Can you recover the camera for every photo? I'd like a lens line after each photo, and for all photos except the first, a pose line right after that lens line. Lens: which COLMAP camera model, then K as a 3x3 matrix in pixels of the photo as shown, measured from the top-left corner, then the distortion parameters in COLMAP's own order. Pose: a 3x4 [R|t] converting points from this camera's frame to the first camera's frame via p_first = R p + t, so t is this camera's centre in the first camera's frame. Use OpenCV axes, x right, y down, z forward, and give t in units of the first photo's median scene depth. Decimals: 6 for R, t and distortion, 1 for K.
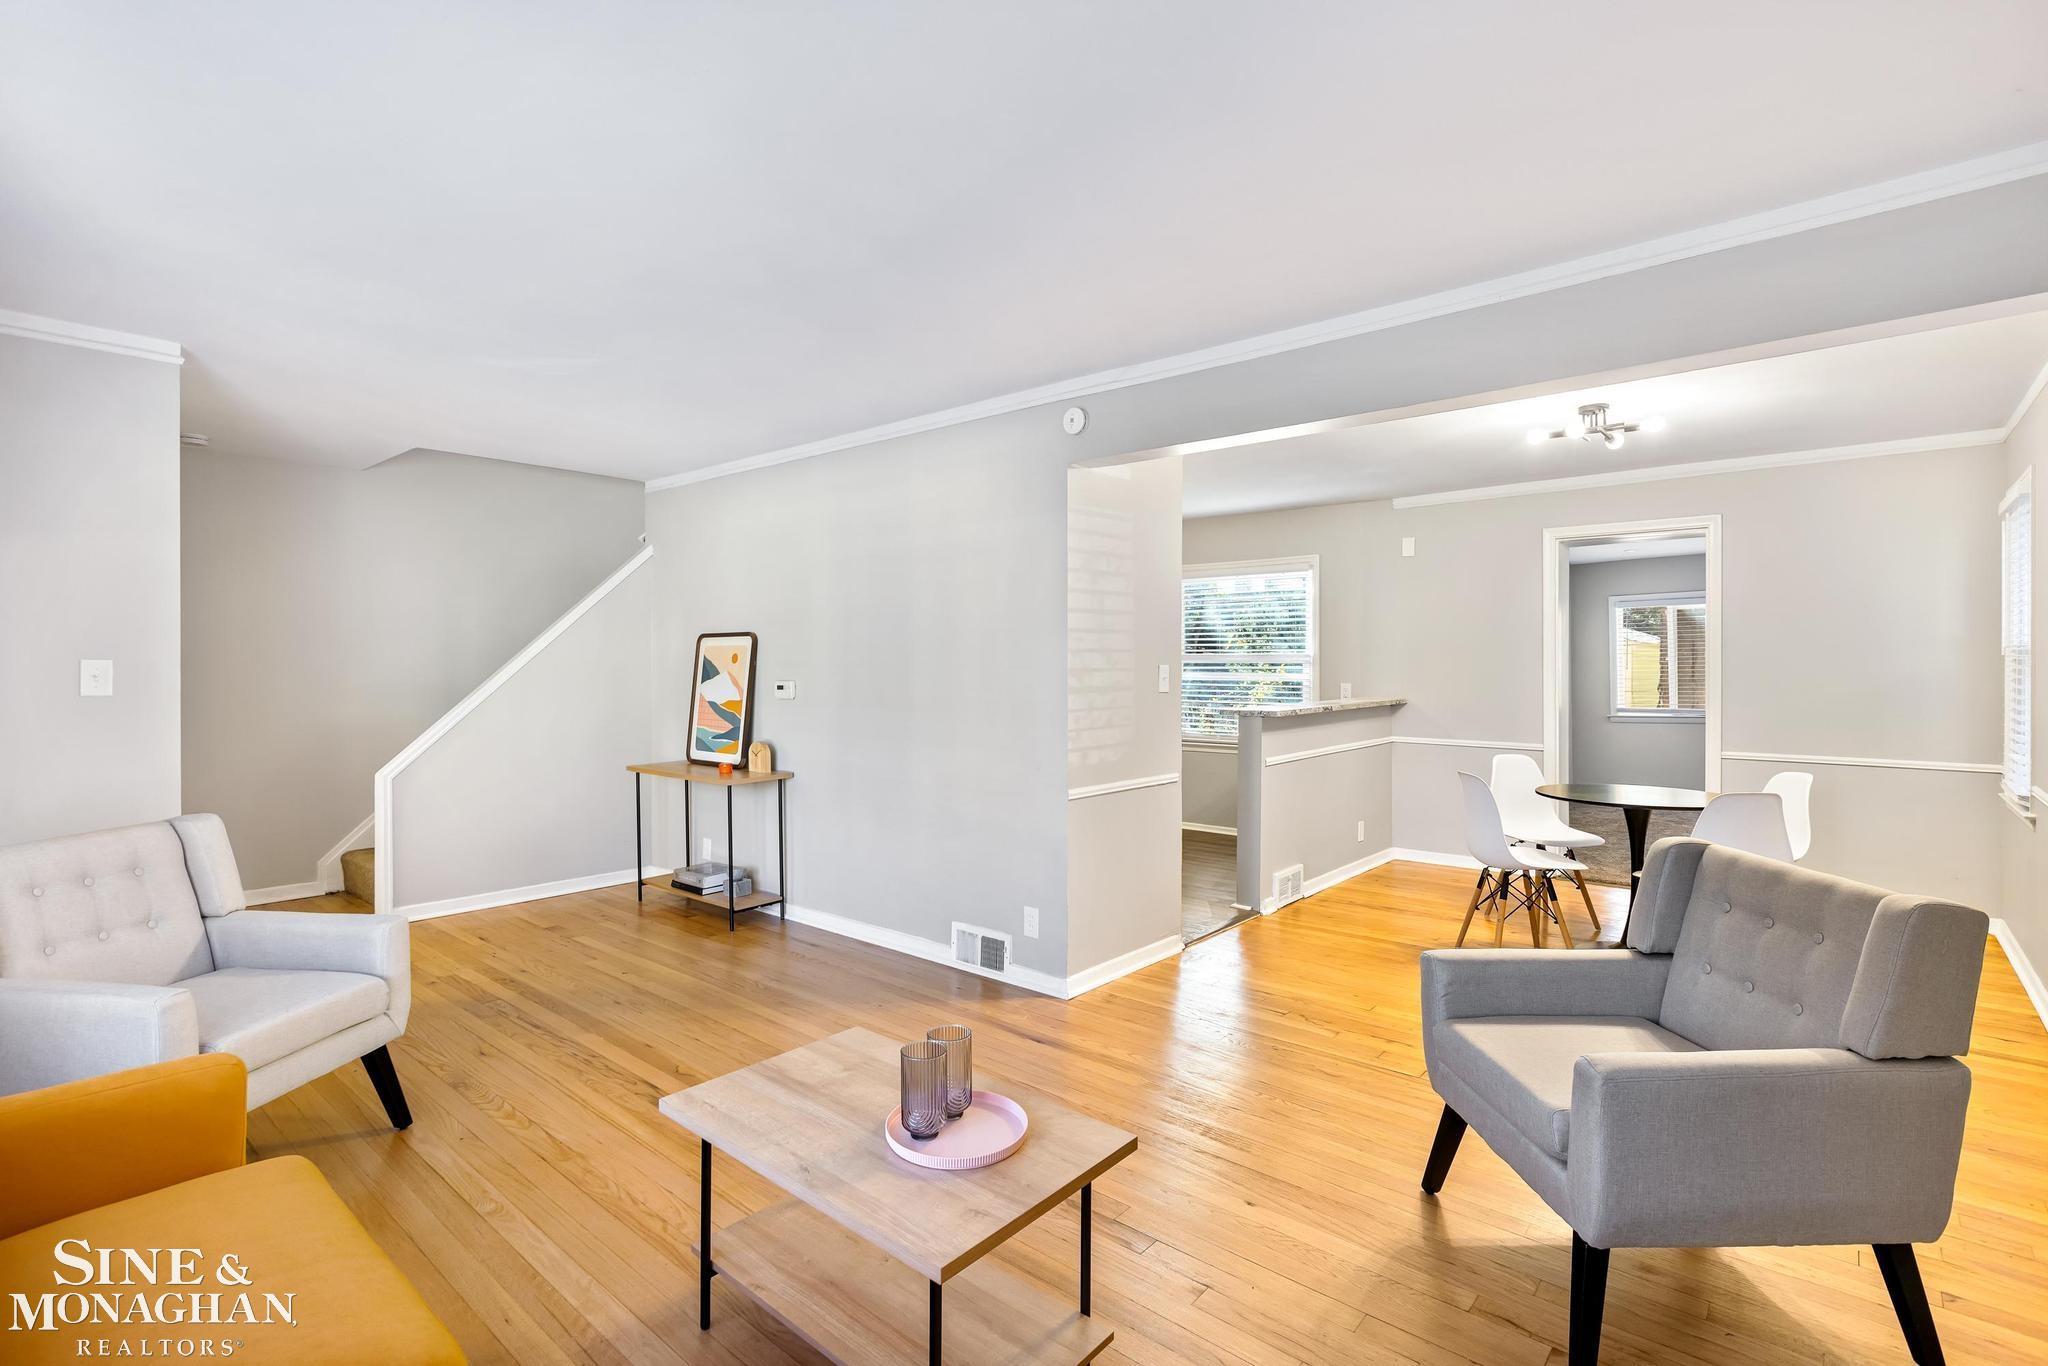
lens RADIAL K [[944.1, 0, 1024.0], [0, 944.1, 683.0], [0, 0, 1]] dist [0.000842, 0.000048]
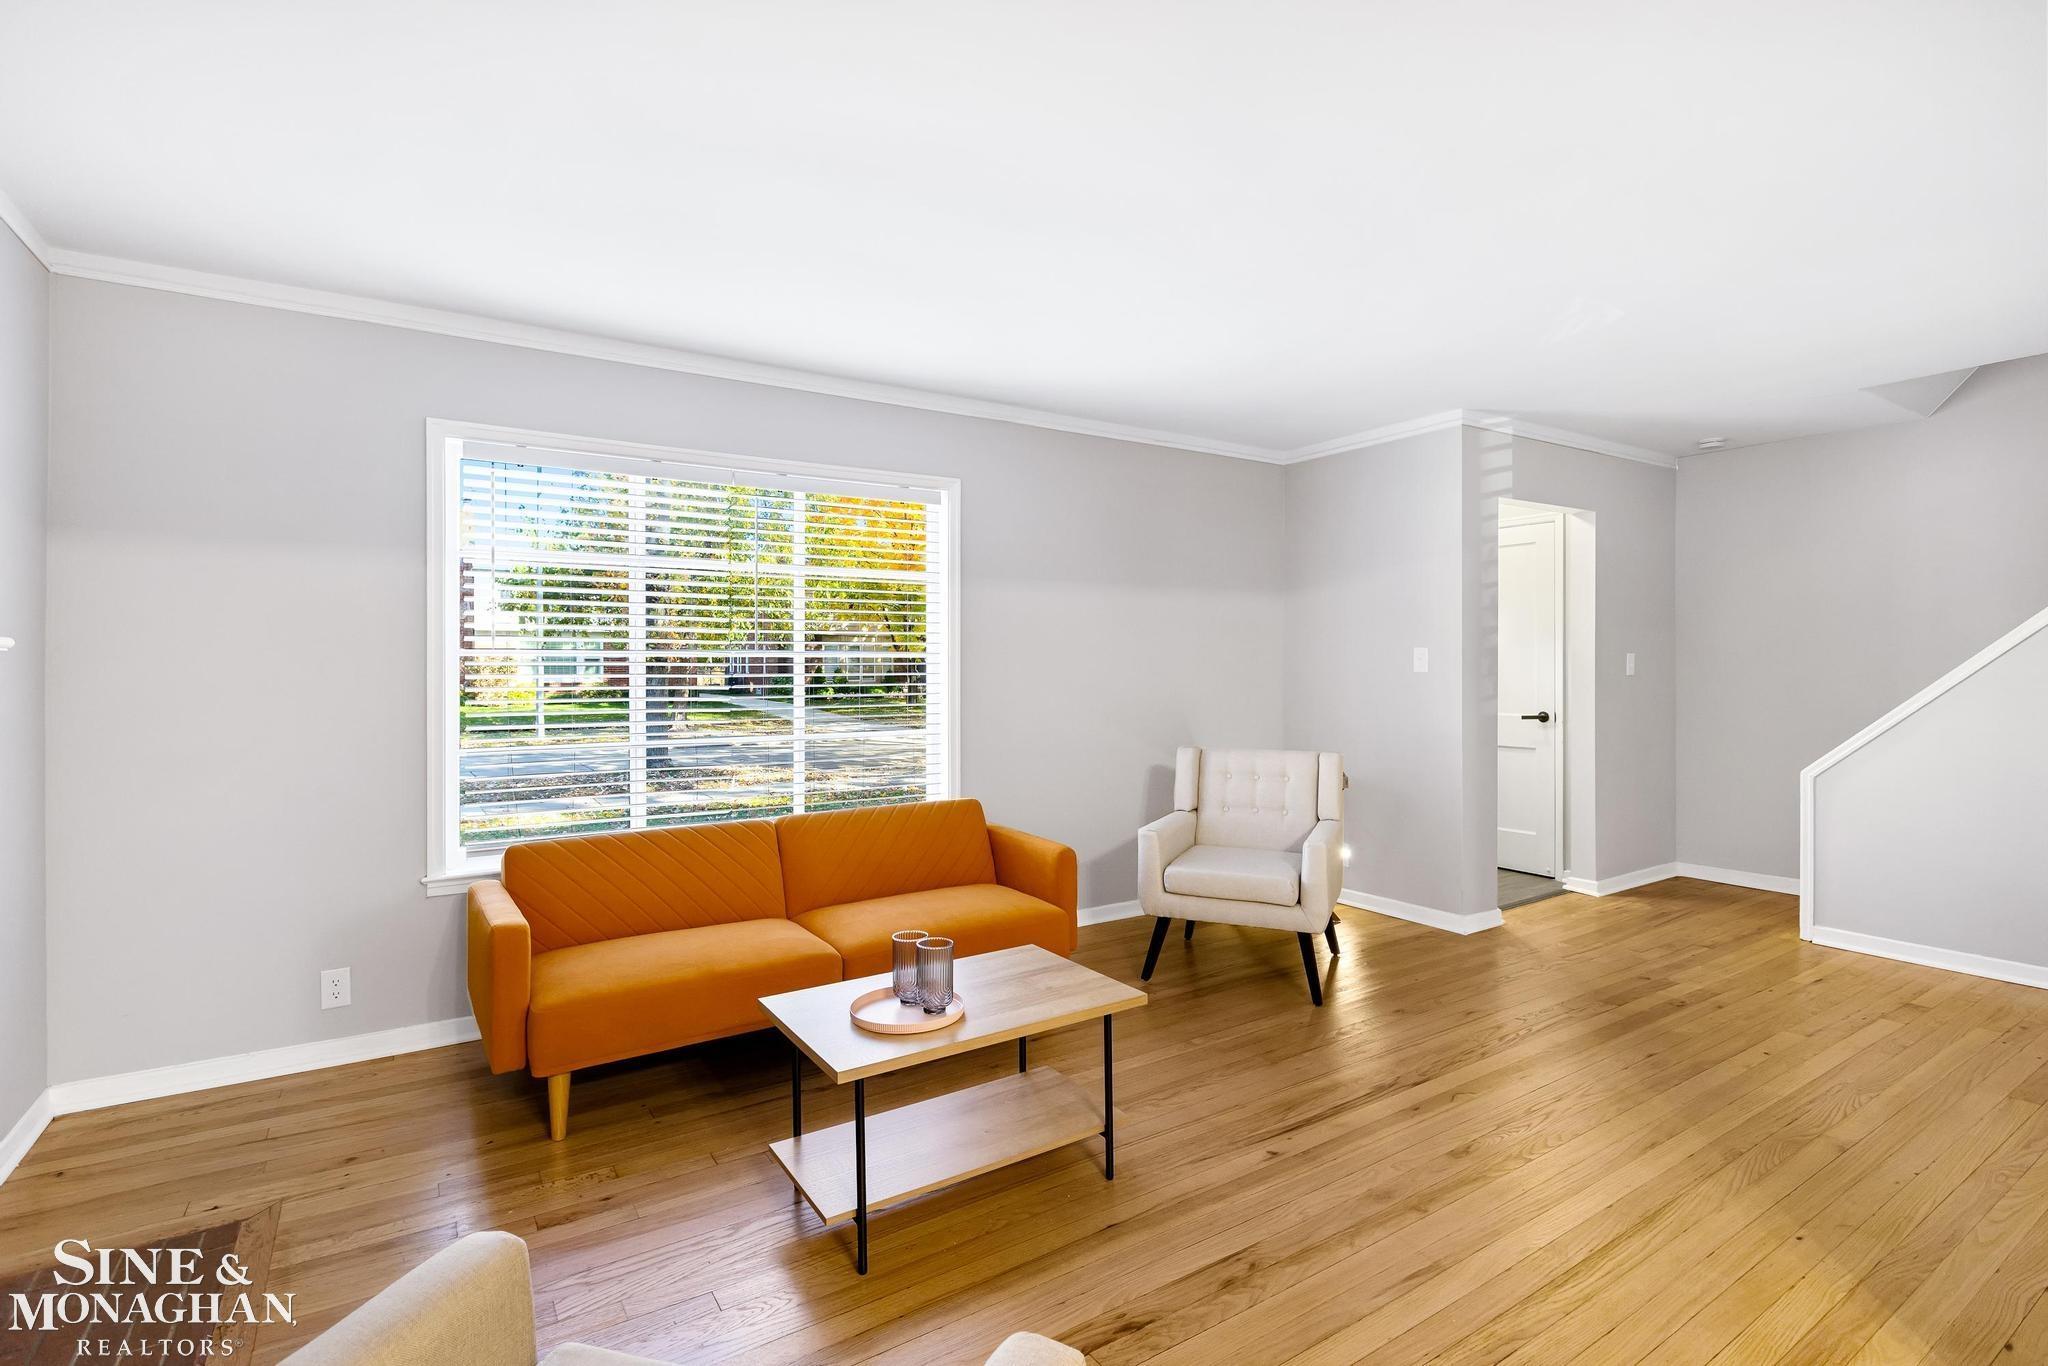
lens RADIAL K [[944.1, 0, 1024.0], [0, 944.1, 683.0], [0, 0, 1]] dist [0.000842, 0.000048]
pose [[-0.287730, 0.010601, -0.957653, 0.509111], [-0.014703, 0.999772, 0.015485, 0.014490], [0.957599, 0.018536, -0.287509, 0.727212]]
